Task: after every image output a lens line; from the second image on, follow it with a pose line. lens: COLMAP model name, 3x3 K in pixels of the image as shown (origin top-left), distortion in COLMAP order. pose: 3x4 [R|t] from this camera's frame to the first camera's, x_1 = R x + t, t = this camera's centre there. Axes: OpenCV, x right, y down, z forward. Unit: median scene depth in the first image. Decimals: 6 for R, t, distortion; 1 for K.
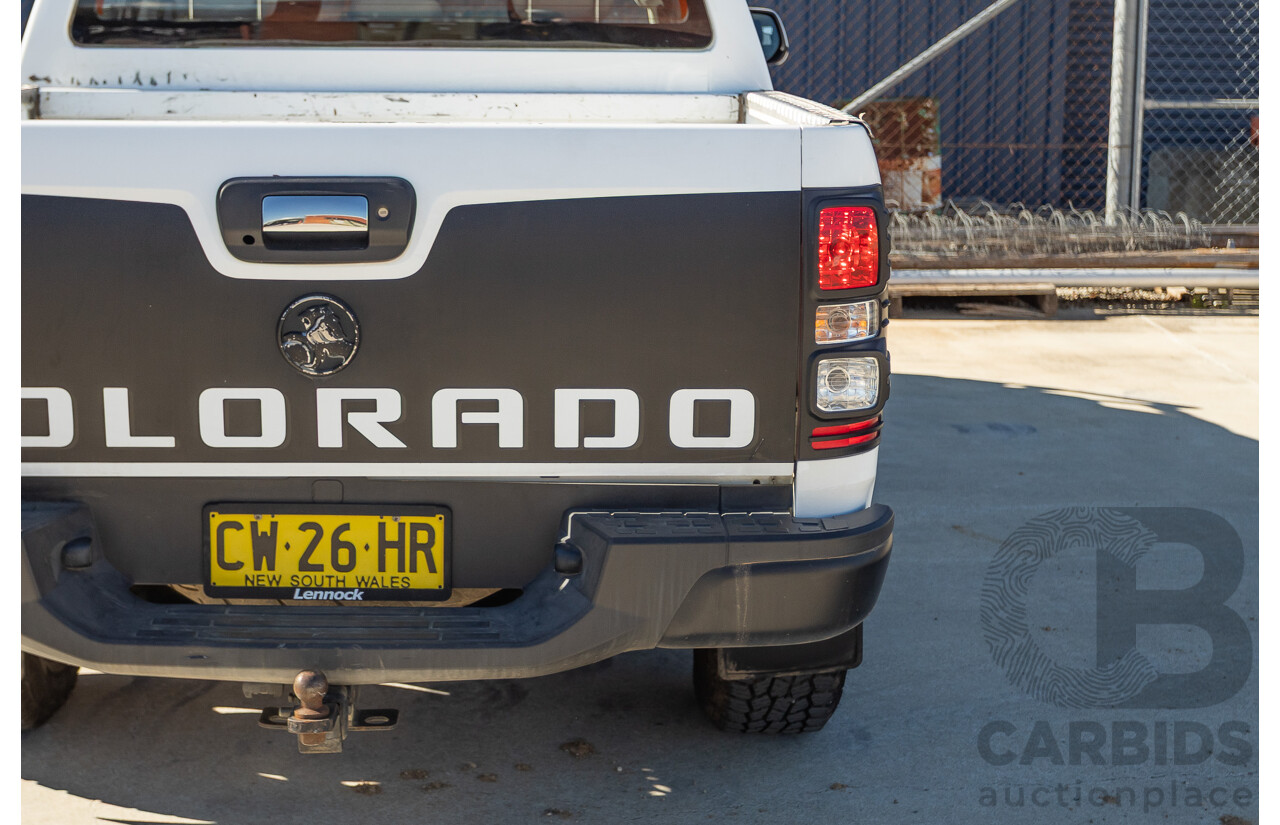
lens RADIAL K [[2125.5, 0, 633.5], [0, 2125.5, 386.5], [0, 0, 1]] dist [-0.043689, 0.148624]
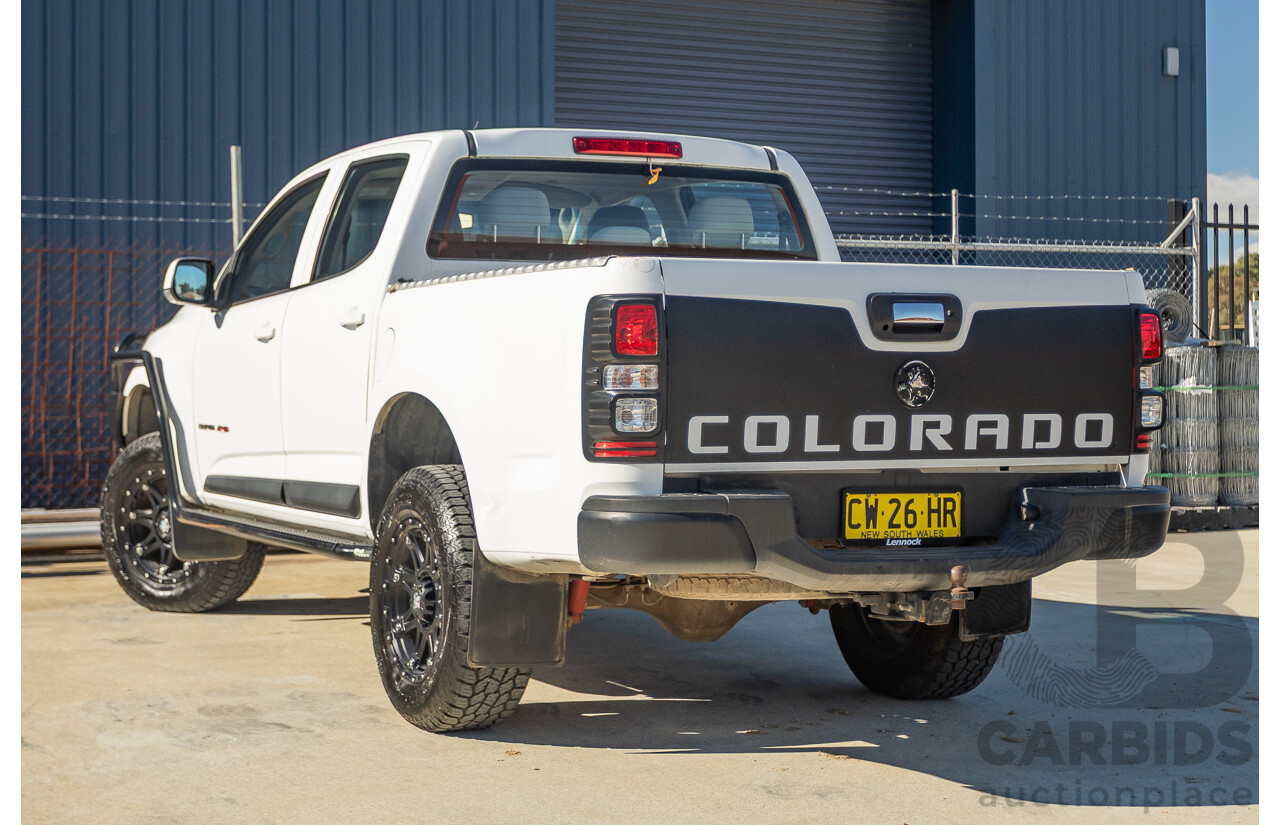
lens RADIAL K [[2176.9, 0, 641.2], [0, 2176.9, 377.9], [0, 0, 1]] dist [-0.033826, -0.021300]
pose [[0.912224, -0.007249, 0.409629, -1.048629], [0.079372, 0.984027, -0.159343, 0.230140], [-0.401931, 0.177869, 0.898228, -0.496311]]
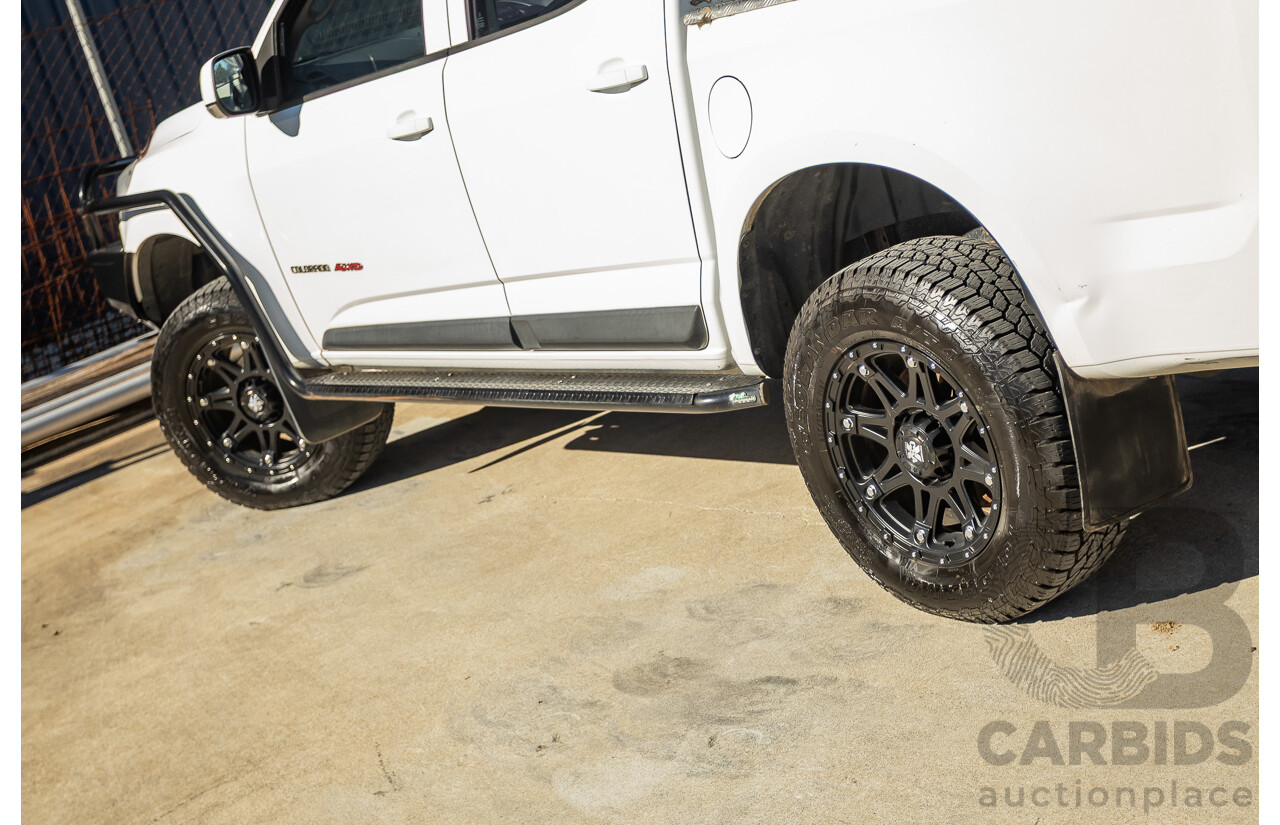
lens RADIAL K [[2137.7, 0, 634.0], [0, 2137.7, 393.7], [0, 0, 1]] dist [-0.027625, 0.022041]
pose [[0.787083, -0.355700, 0.503962, -1.218549], [0.375267, 0.924532, 0.066453, -0.082419], [-0.489566, 0.136817, 0.861165, 0.311998]]
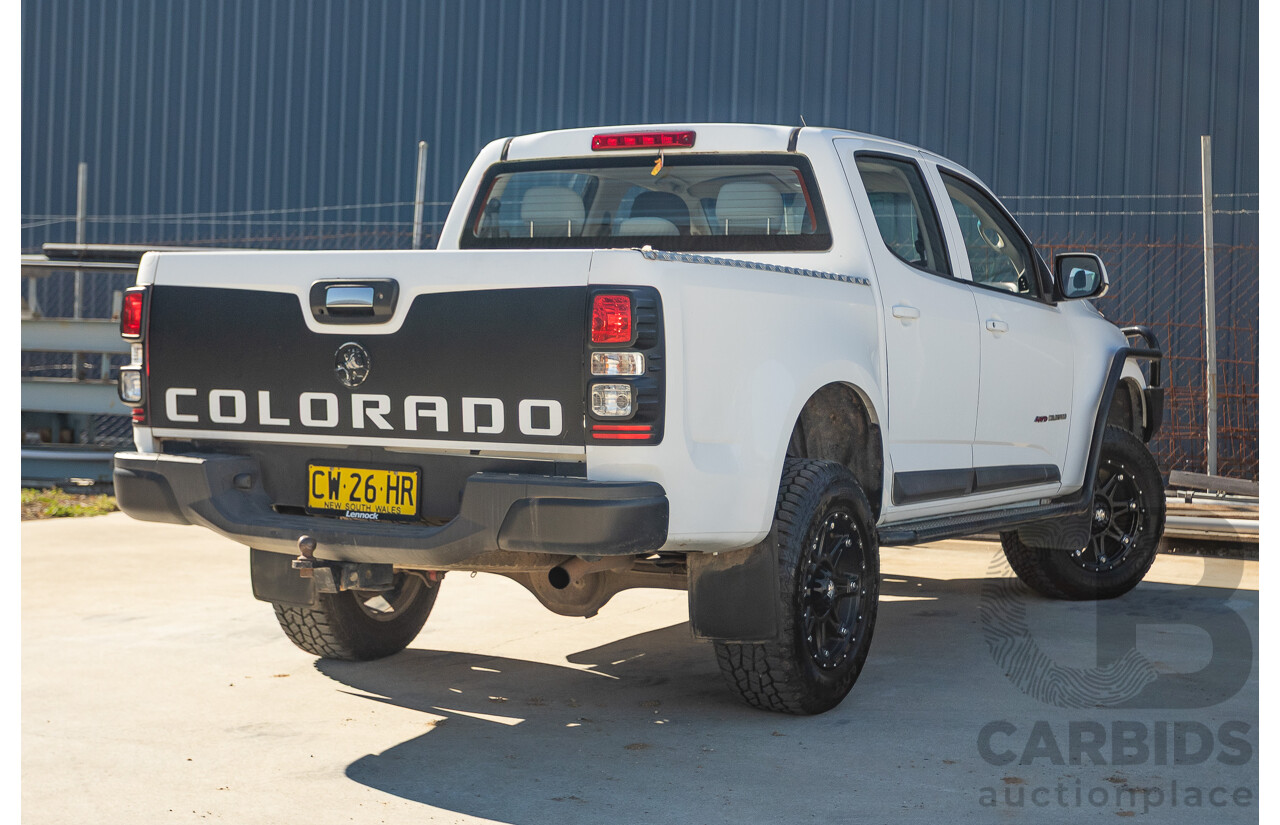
lens RADIAL K [[2211.8, 0, 637.1], [0, 2211.8, 373.1], [0, 0, 1]] dist [-0.044052, -0.102523]
pose [[0.864747, 0.010978, -0.502088, 0.989572], [-0.100536, 0.983307, -0.151654, 0.240114], [0.492042, 0.181621, 0.851415, -0.486563]]
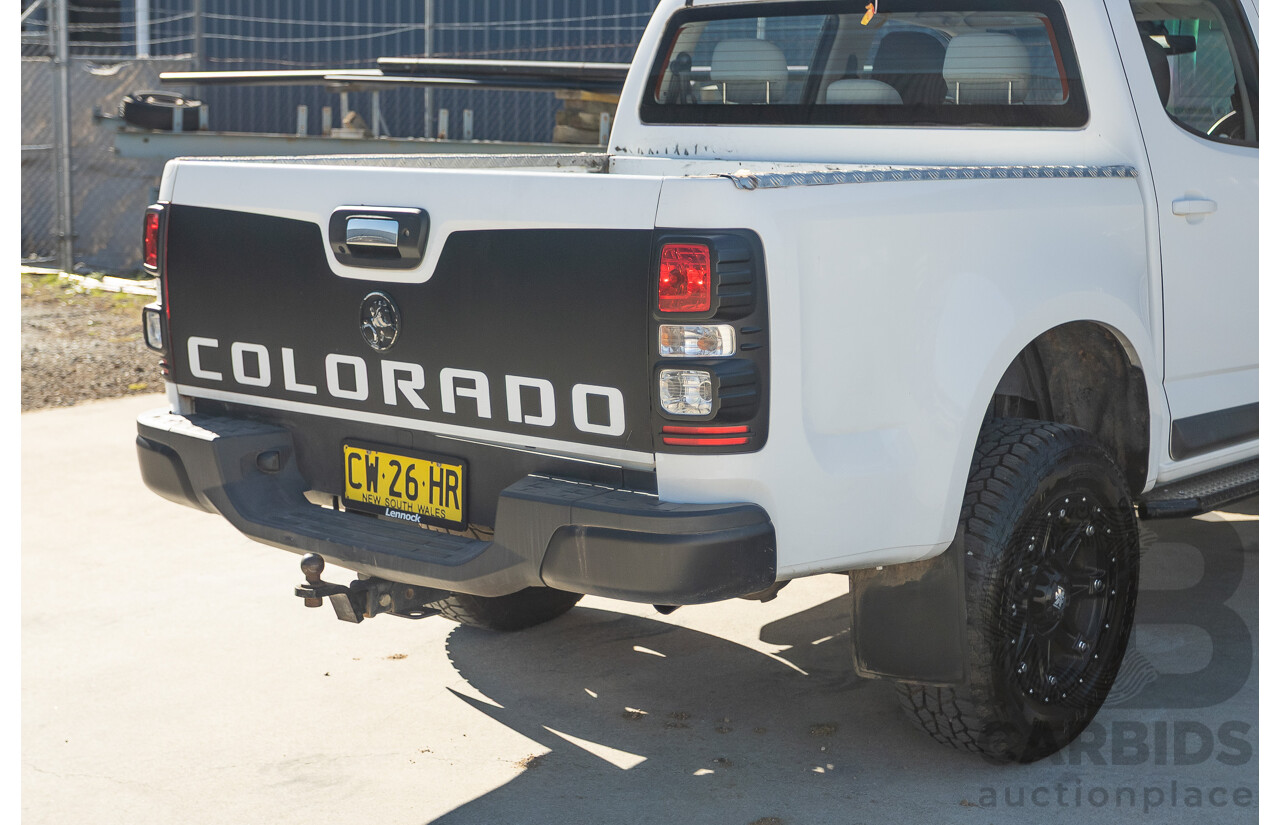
lens RADIAL K [[2066.2, 0, 633.5], [0, 2066.2, 398.0], [0, 0, 1]] dist [-0.022487, -0.009193]
pose [[0.731320, 0.088624, -0.676252, 0.856804], [-0.117415, 0.993078, 0.003169, 0.001927], [0.671852, 0.077085, 0.736663, 0.120745]]
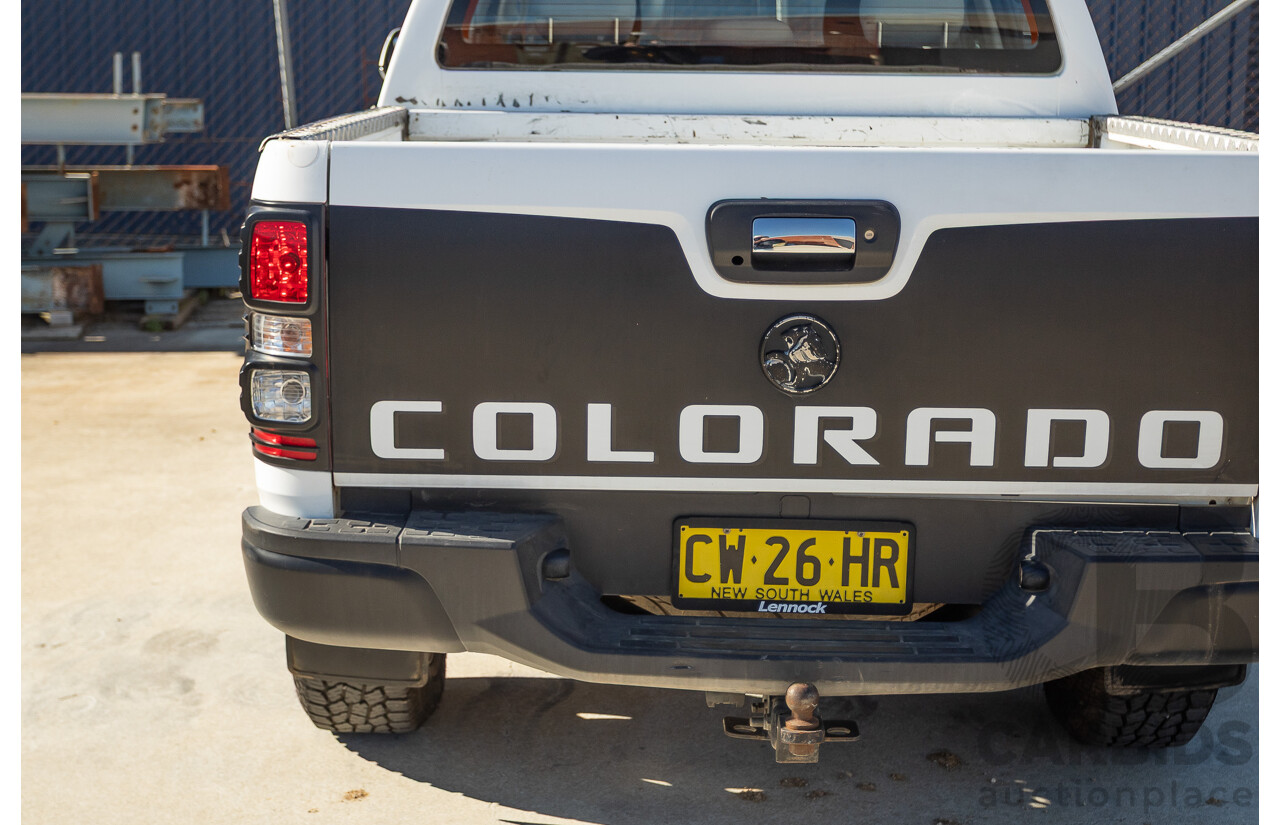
lens RADIAL K [[2066.2, 0, 633.5], [0, 2066.2, 398.0], [0, 0, 1]] dist [-0.022487, -0.009193]
pose [[0.998973, 0.010008, -0.044190, -0.178318], [-0.010018, 0.999950, -0.000003, -0.002131], [0.044188, 0.000446, 0.999023, 0.003068]]
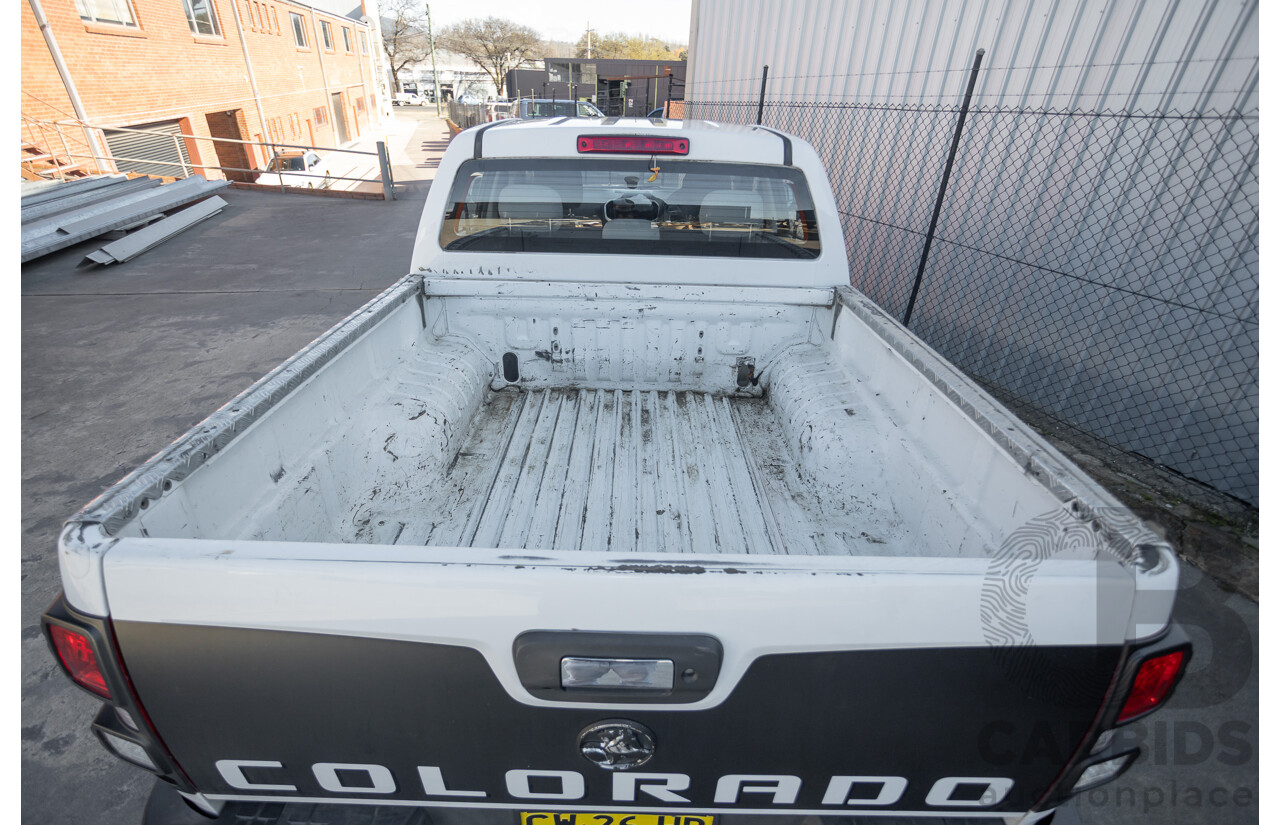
lens RADIAL K [[583.8, 0, 630.9], [0, 583.8, 410.3], [0, 0, 1]] dist [-0.003062, -0.000162]
pose [[0.998713, 0.034588, -0.037106, -0.131877], [-0.022327, 0.956547, 0.290721, -0.254848], [0.045549, -0.289519, 0.956088, 0.749487]]
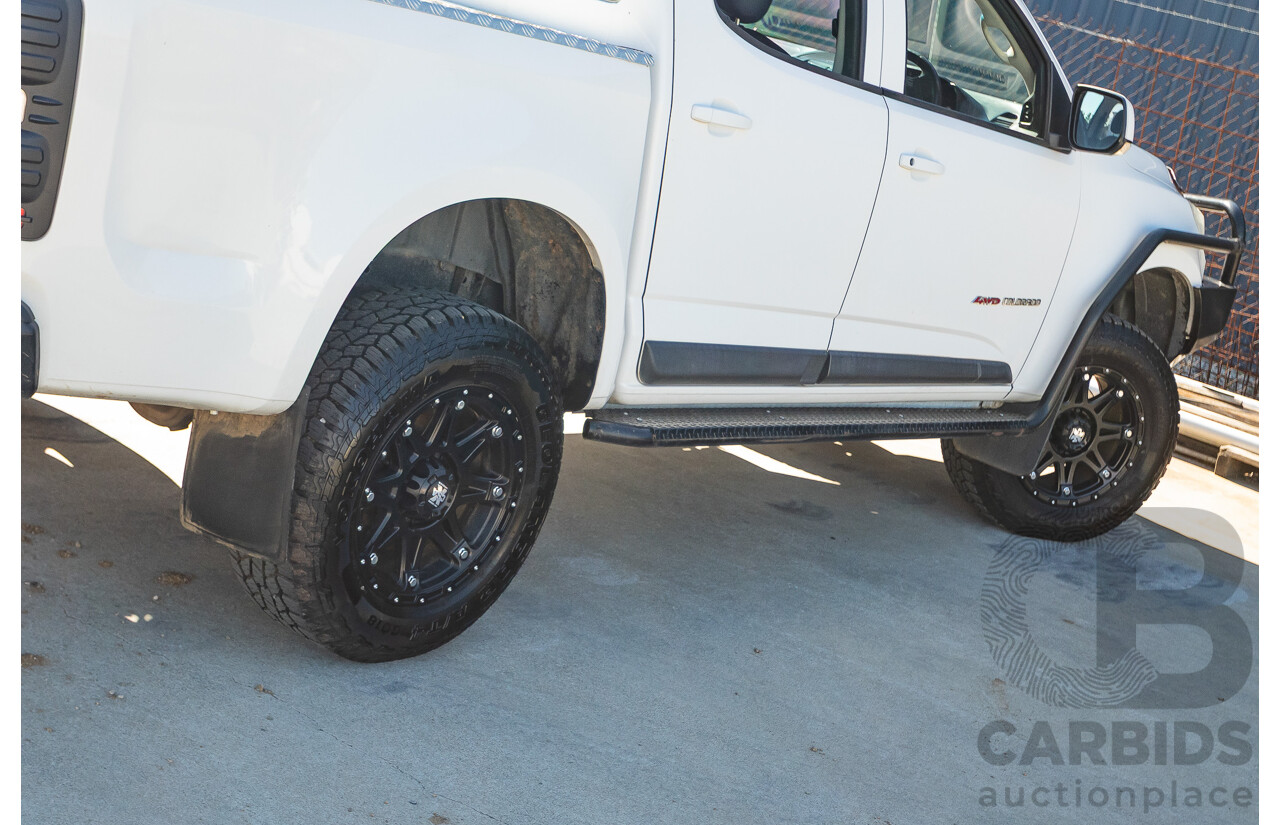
lens RADIAL K [[2066.2, 0, 633.5], [0, 2066.2, 398.0], [0, 0, 1]] dist [-0.022487, -0.009193]
pose [[0.732235, 0.303158, -0.609858, 0.980478], [-0.348570, 0.936112, 0.046822, -0.051053], [0.585090, 0.178294, 0.791126, 0.415904]]
